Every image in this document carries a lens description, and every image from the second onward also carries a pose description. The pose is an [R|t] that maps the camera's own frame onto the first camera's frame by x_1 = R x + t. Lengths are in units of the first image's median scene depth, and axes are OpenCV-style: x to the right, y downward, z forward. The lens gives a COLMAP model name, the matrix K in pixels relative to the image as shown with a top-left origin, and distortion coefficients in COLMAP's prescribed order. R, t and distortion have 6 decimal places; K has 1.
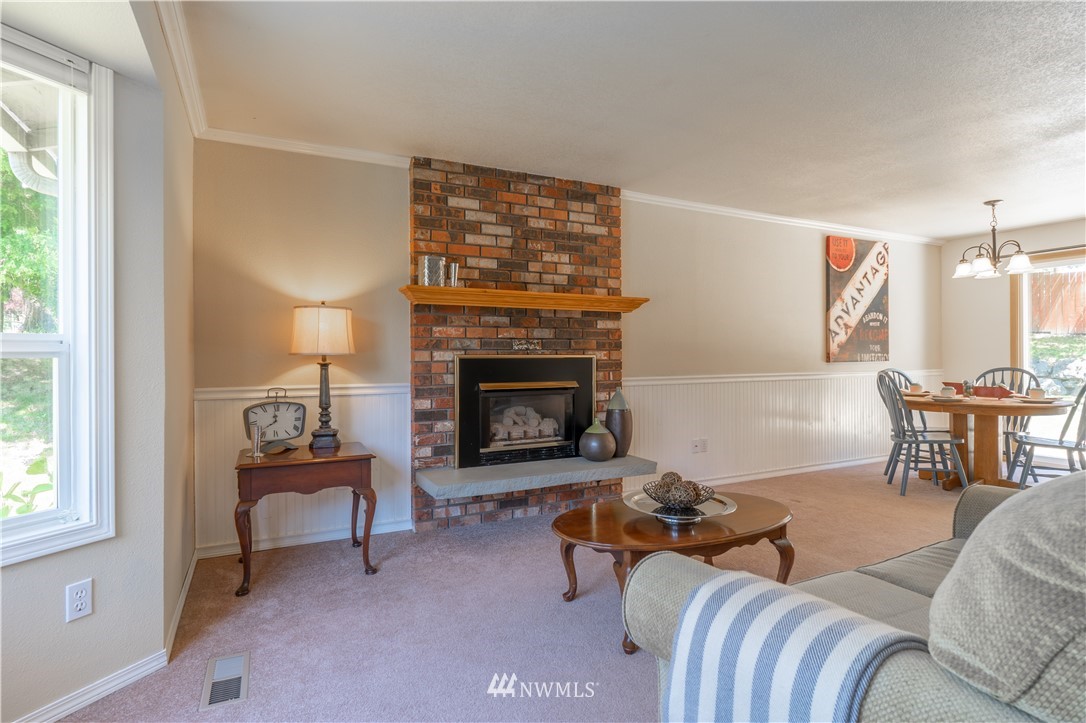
lens RADIAL K [[558.2, 0, 541.3], [0, 558.2, 354.8], [0, 0, 1]] dist [-0.003452, 0.001135]
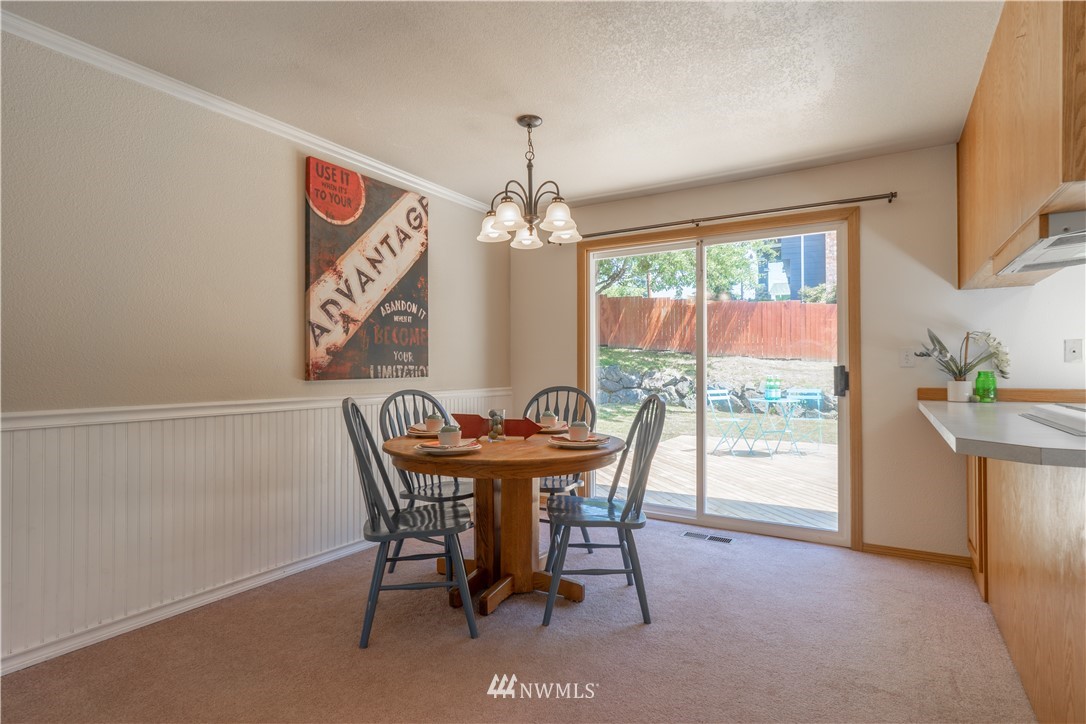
lens RADIAL K [[558.2, 0, 541.3], [0, 558.2, 355.3], [0, 0, 1]] dist [-0.003452, 0.001135]
pose [[0.855166, 0.014278, 0.518158, 0.416130], [-0.003767, 0.999765, -0.021332, -0.000570], [-0.518341, 0.016290, 0.855019, 0.385436]]
